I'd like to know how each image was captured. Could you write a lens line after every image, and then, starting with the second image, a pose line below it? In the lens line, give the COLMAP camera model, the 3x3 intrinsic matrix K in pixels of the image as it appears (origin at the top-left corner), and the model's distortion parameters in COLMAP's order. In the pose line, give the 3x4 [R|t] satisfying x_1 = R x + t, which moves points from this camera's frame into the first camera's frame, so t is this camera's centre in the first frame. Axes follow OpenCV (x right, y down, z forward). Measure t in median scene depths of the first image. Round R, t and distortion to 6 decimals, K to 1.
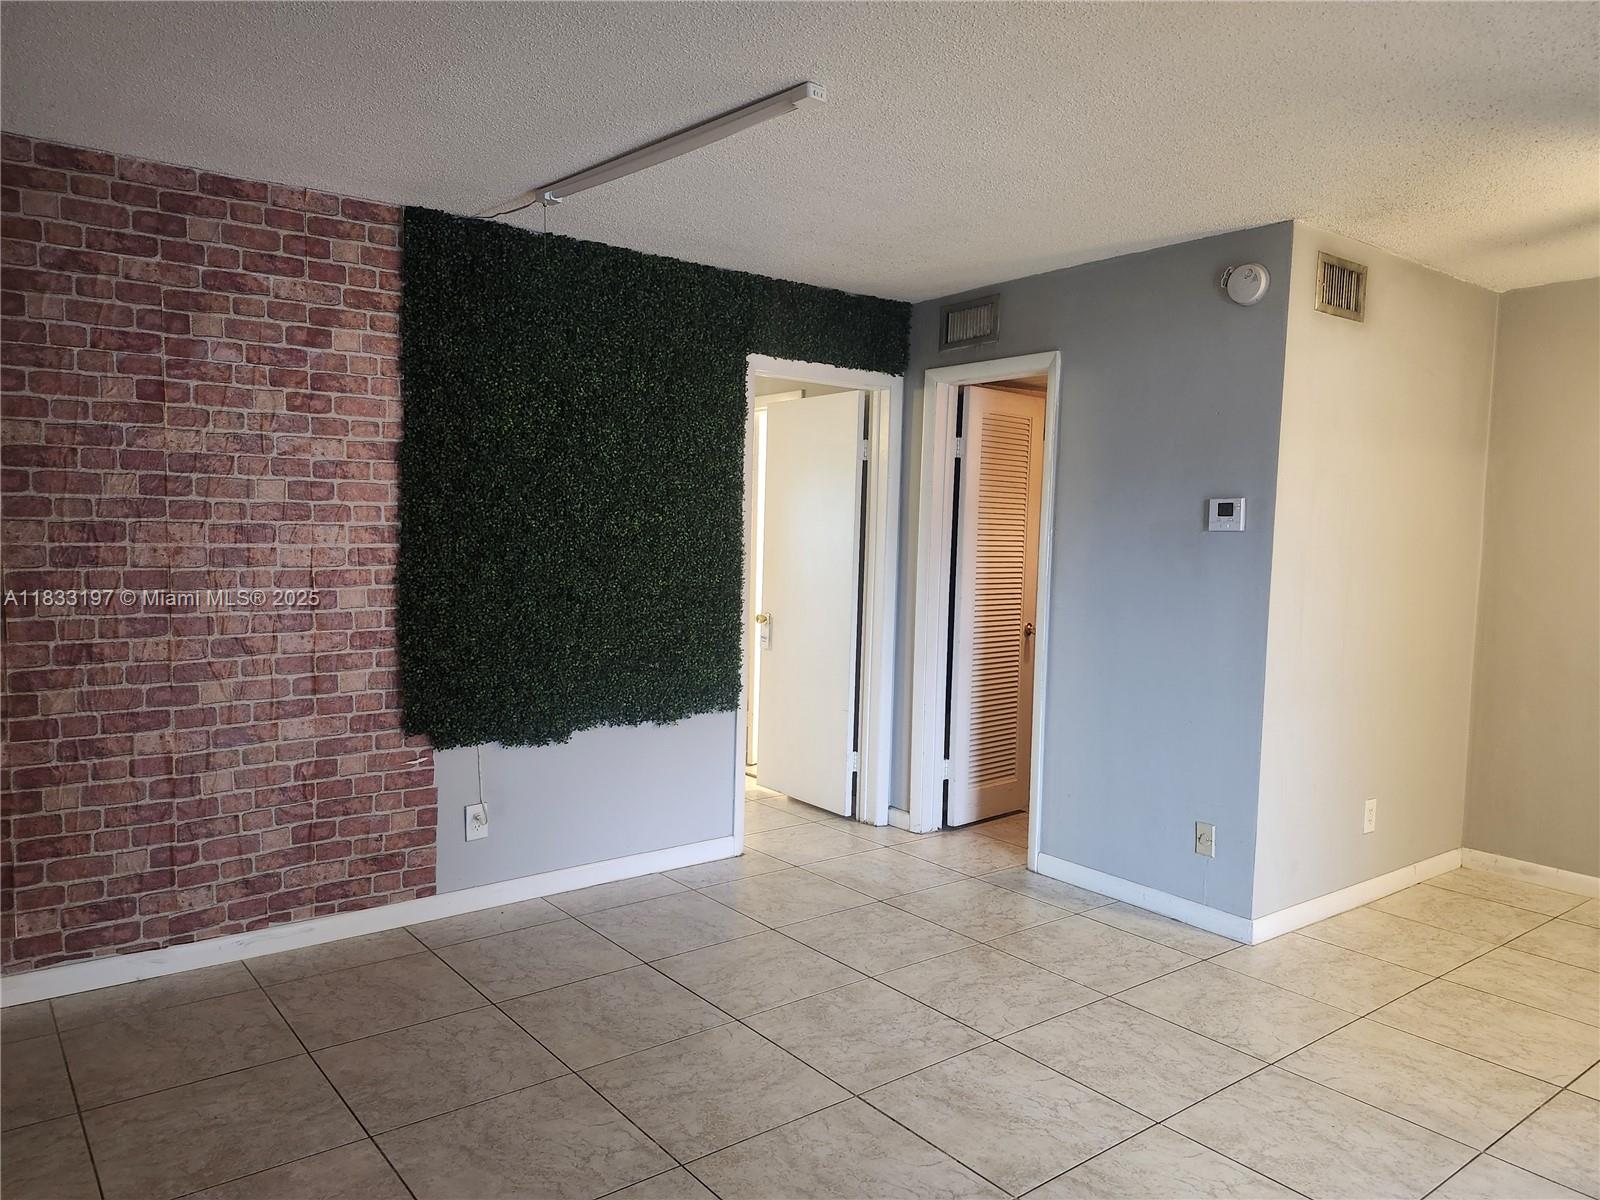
lens RADIAL K [[1133.7, 0, 881.9], [0, 1133.7, 599.5], [0, 0, 1]] dist [0.078239, -0.087708]
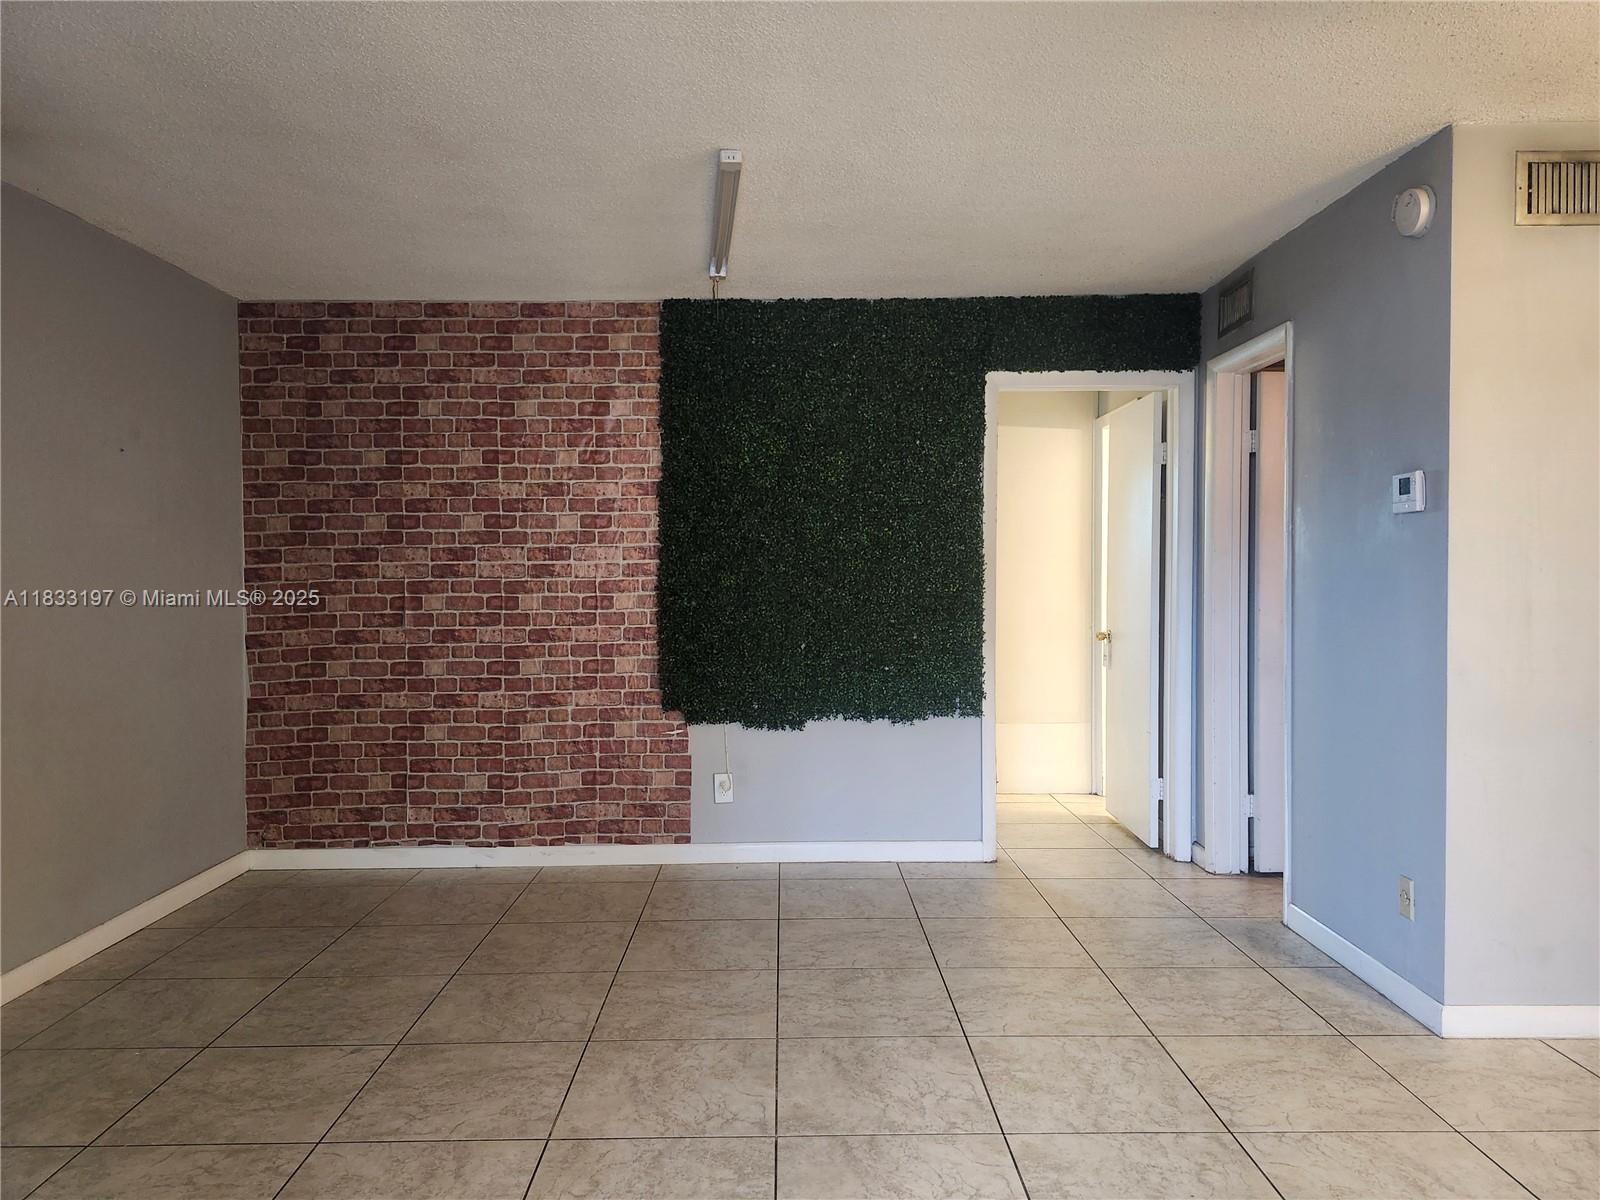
lens RADIAL K [[1133.7, 0, 757.7], [0, 1133.7, 570.9], [0, 0, 1]] dist [0.078239, -0.087708]
pose [[0.782759, -0.024696, -0.621835, 0.472000], [-0.014176, 0.998246, -0.057489, 0.036823], [0.622164, 0.053815, 0.781035, 0.080818]]
